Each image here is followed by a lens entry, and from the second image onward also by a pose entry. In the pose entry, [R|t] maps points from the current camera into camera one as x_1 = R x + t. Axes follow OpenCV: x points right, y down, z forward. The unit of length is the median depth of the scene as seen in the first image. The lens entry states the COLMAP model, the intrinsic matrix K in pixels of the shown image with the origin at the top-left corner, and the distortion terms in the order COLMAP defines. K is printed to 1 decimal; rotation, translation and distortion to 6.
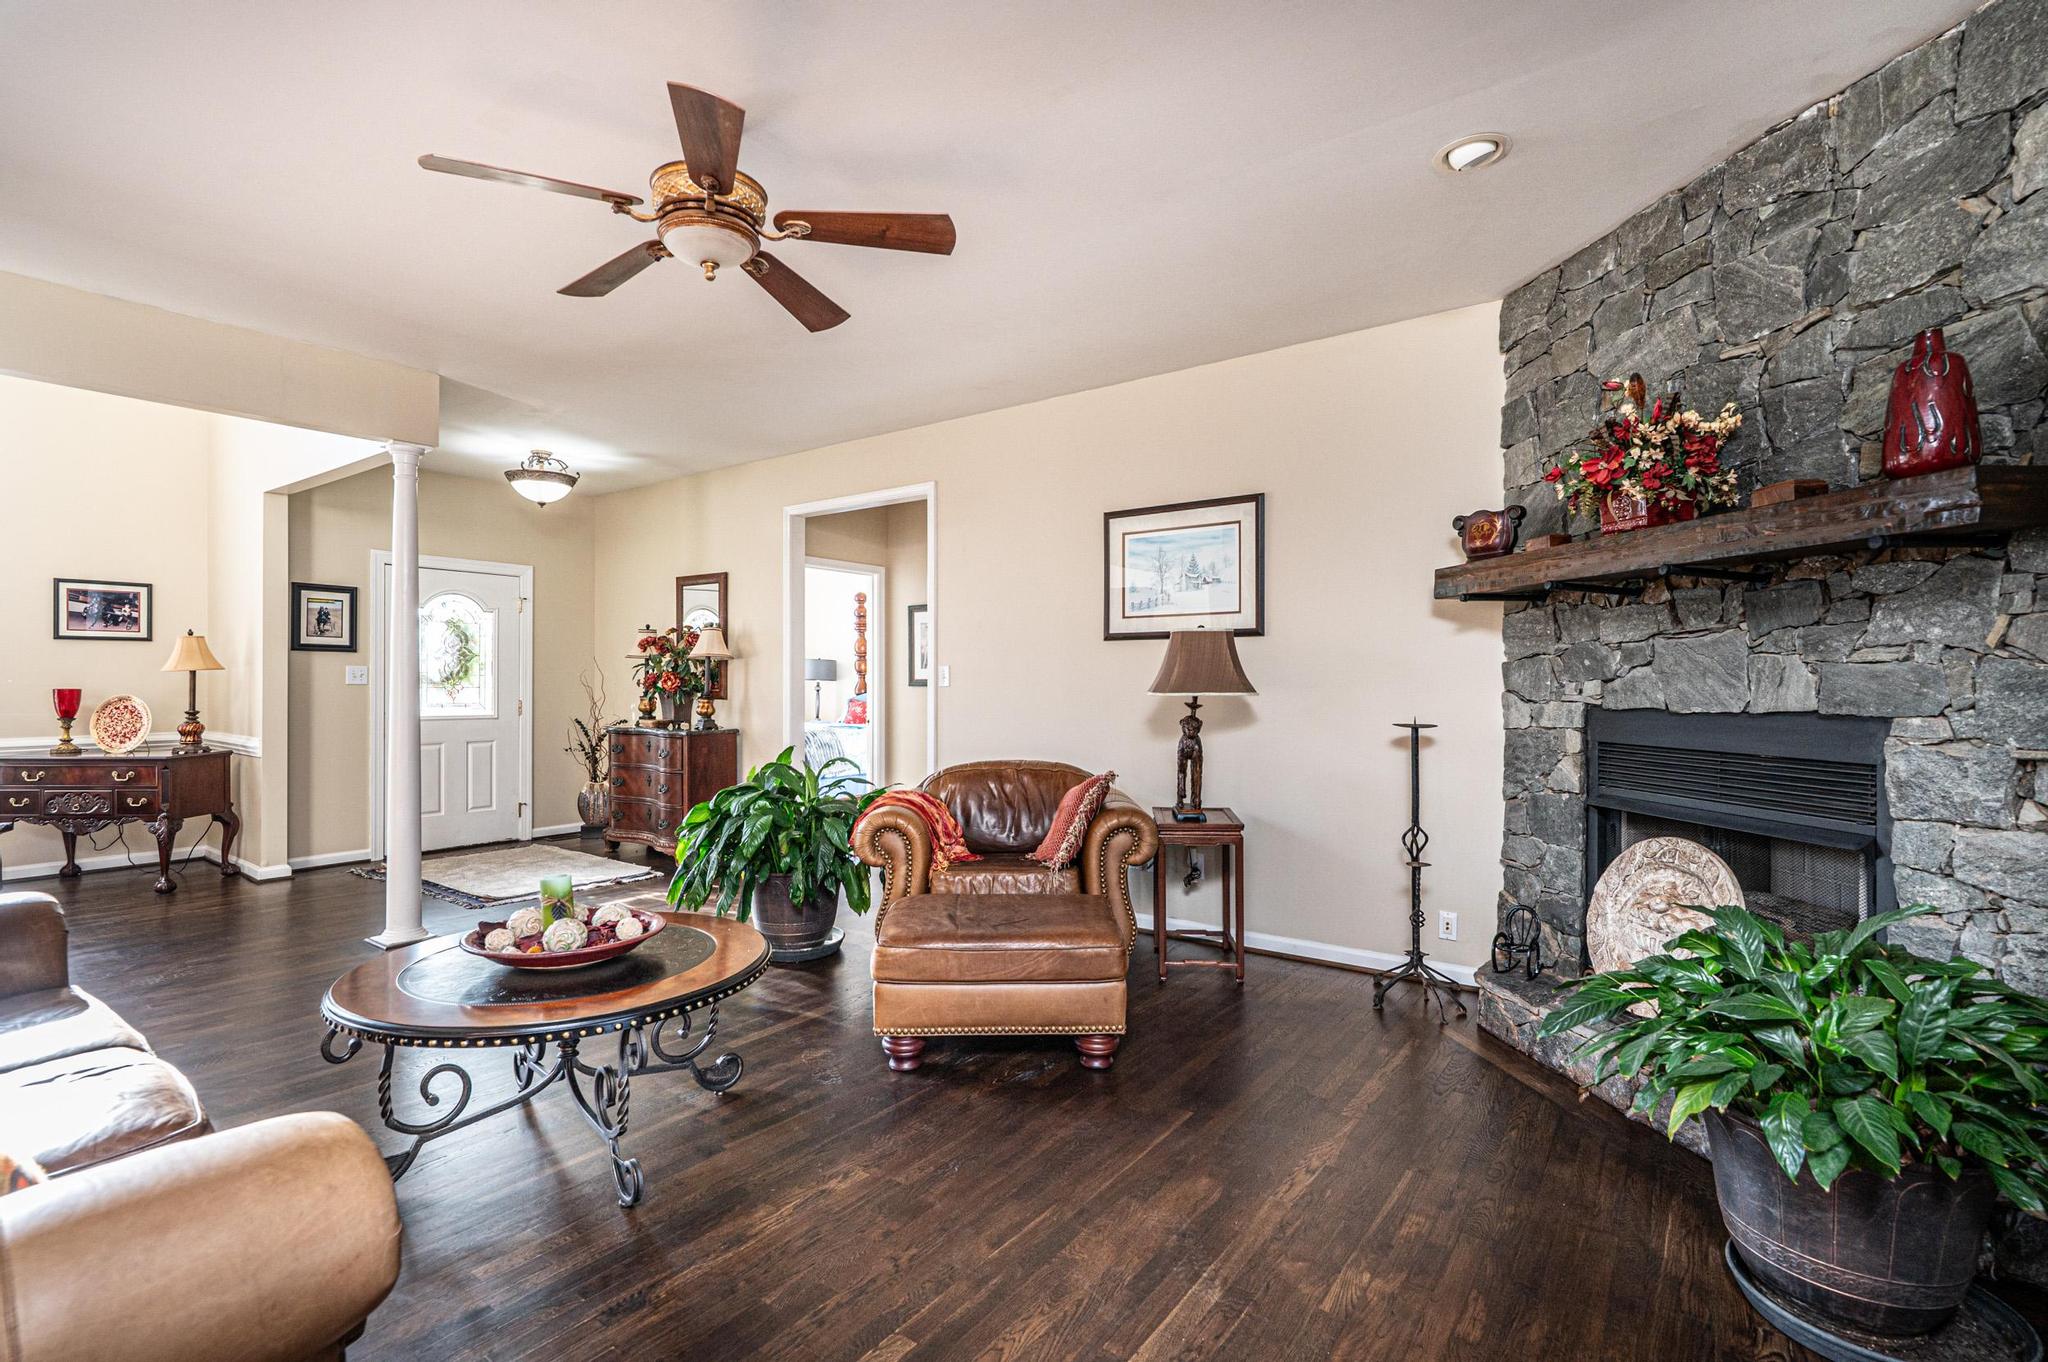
lens RADIAL K [[943.4, 0, 1016.0], [0, 943.4, 678.6], [0, 0, 1]] dist [0.002300, 0.000057]
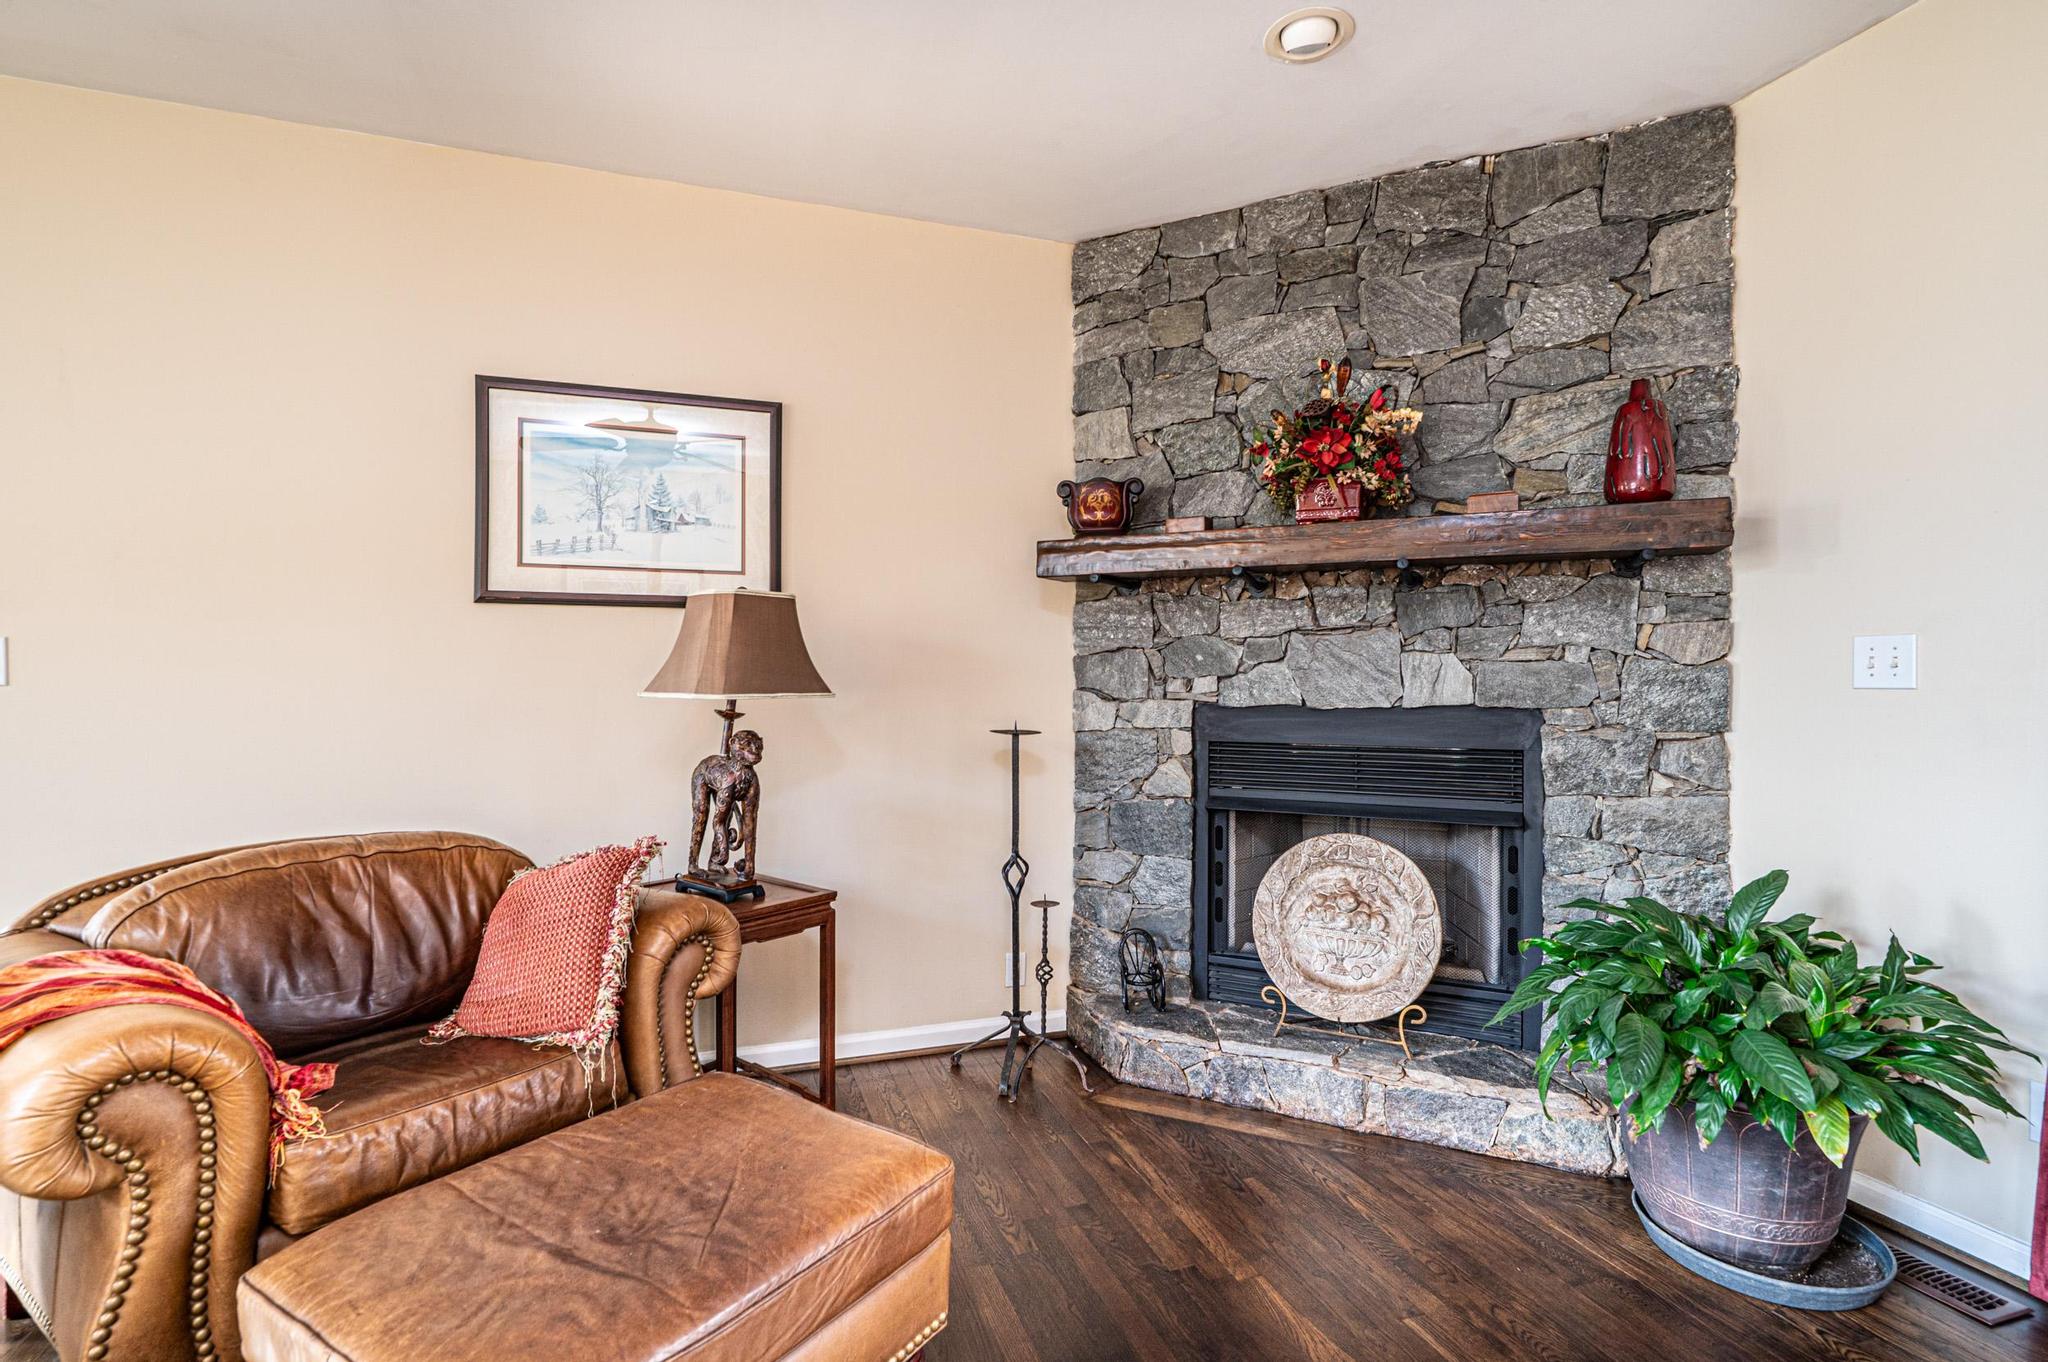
lens RADIAL K [[968.2, 0, 1022.0], [0, 968.2, 680.9], [0, 0, 1]] dist [-0.003833, -0.000241]
pose [[0.565099, 0.002380, 0.825020, -0.310024], [-0.004458, 0.999990, 0.000169, 0.007210], [-0.825011, -0.003774, 0.565104, 0.638665]]
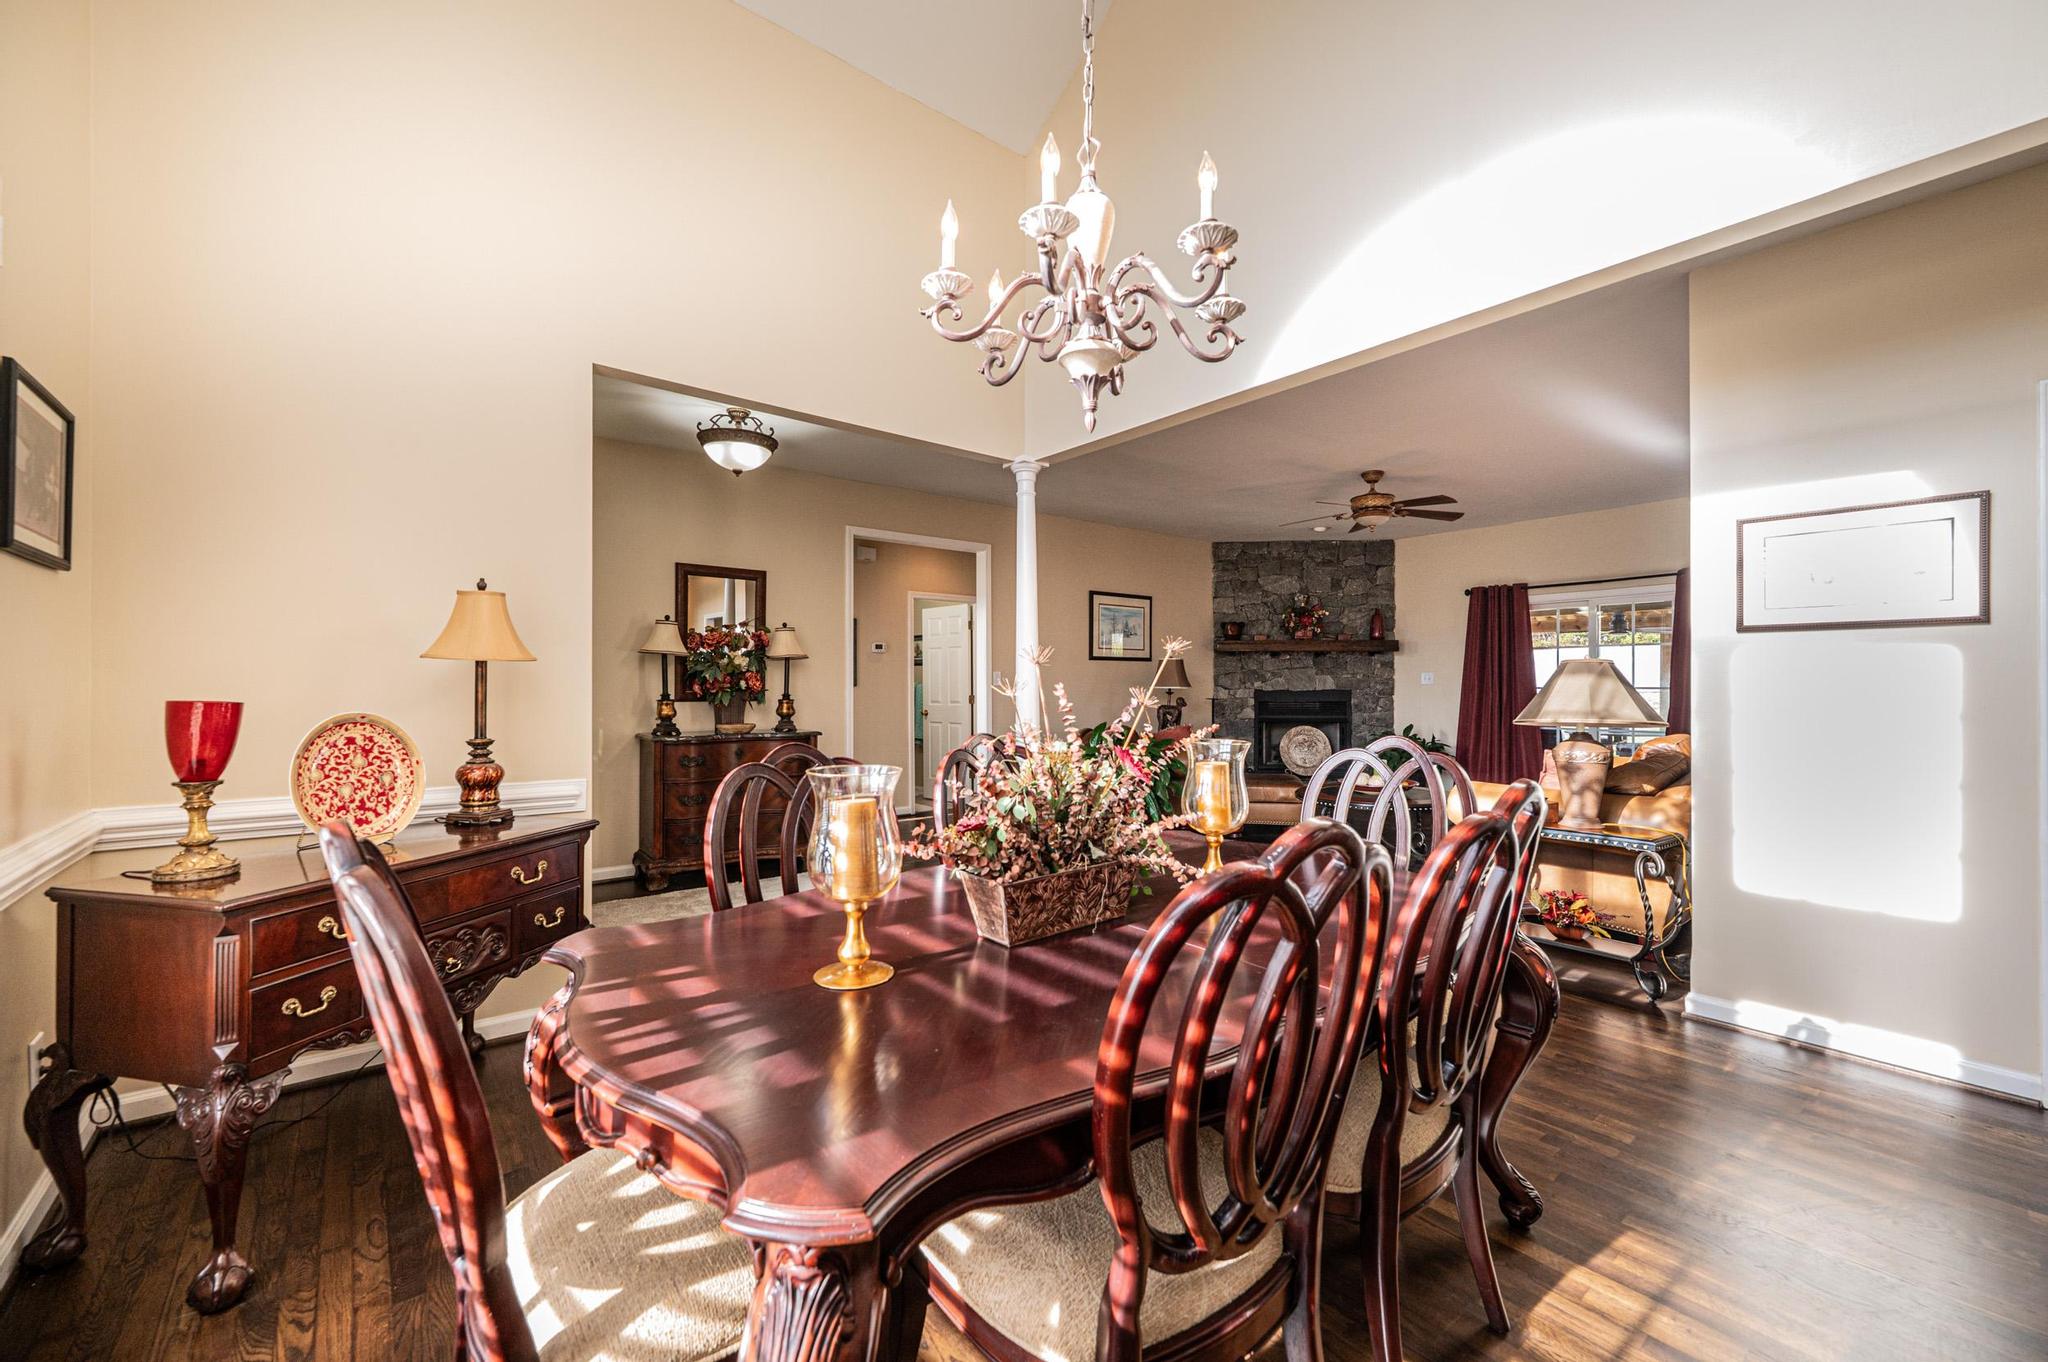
lens RADIAL K [[817.8, 0, 1023.9], [0, 817.8, 674.8], [0, 0, 1]] dist [-0.001247, -0.000047]
pose [[0.240672, 0.009061, 0.970564, -2.326391], [-0.002283, 0.999959, -0.008769, 0.005043], [-0.970604, -0.000105, 0.240683, 1.164592]]
